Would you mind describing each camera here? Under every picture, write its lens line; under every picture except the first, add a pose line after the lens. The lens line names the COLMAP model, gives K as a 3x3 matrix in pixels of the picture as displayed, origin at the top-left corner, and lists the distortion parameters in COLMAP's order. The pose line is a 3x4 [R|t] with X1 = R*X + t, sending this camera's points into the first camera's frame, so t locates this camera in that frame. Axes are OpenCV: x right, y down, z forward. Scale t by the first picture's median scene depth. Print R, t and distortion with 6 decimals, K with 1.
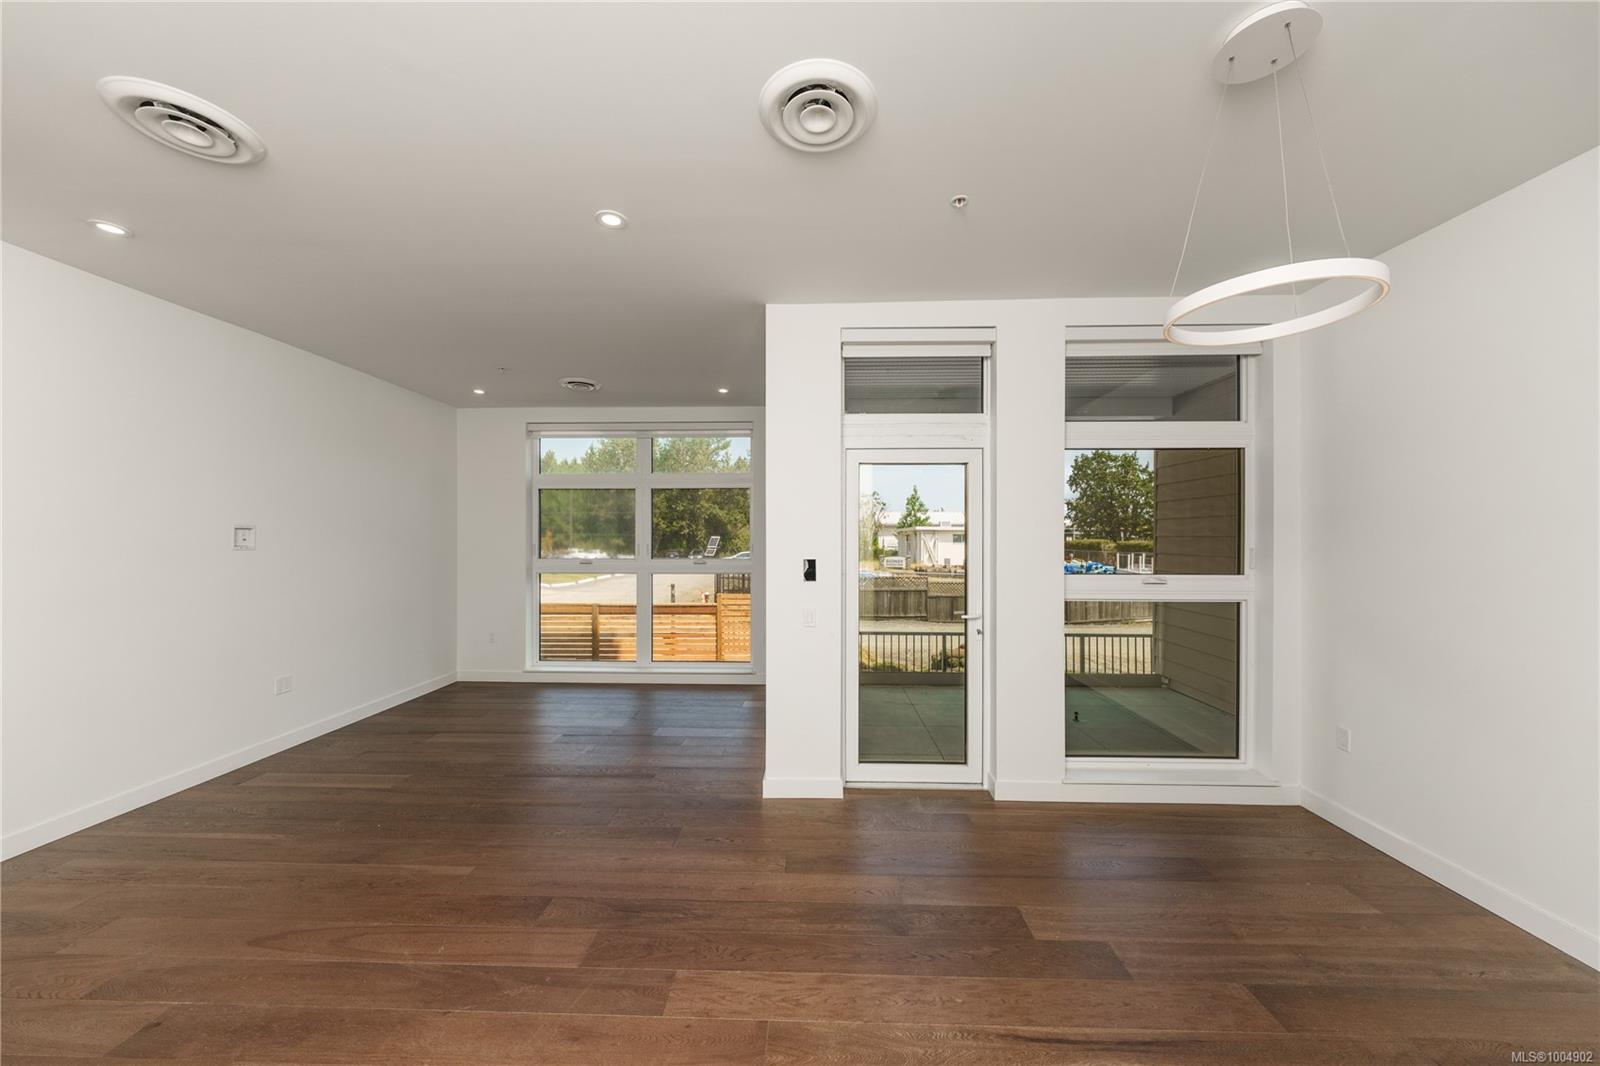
lens RADIAL K [[571.6, 0, 801.1], [0, 571.6, 547.6], [0, 0, 1]] dist [0.002139, 0.000166]
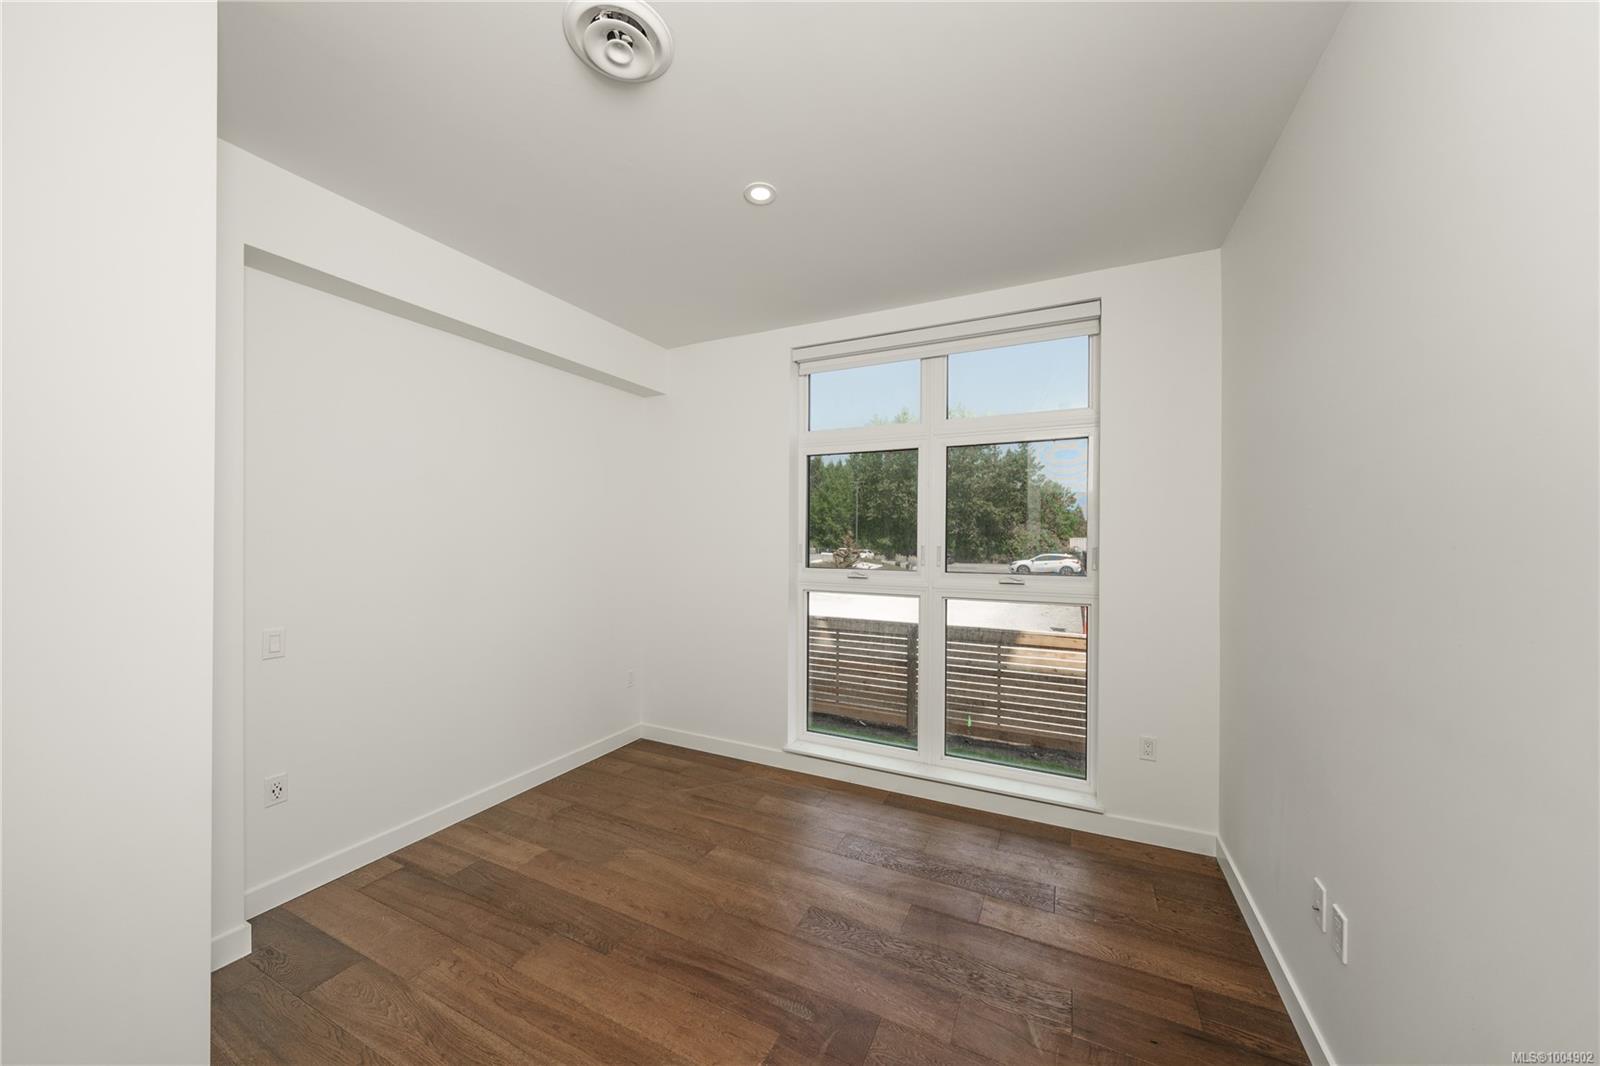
lens RADIAL K [[551.2, 0, 815.8], [0, 551.2, 542.2], [0, 0, 1]] dist [-0.014661, -0.000149]
pose [[0.914774, -0.013291, -0.403747, -0.107828], [0.007898, 0.999856, -0.015021, -0.001024], [0.403888, 0.010553, 0.914748, 0.239862]]
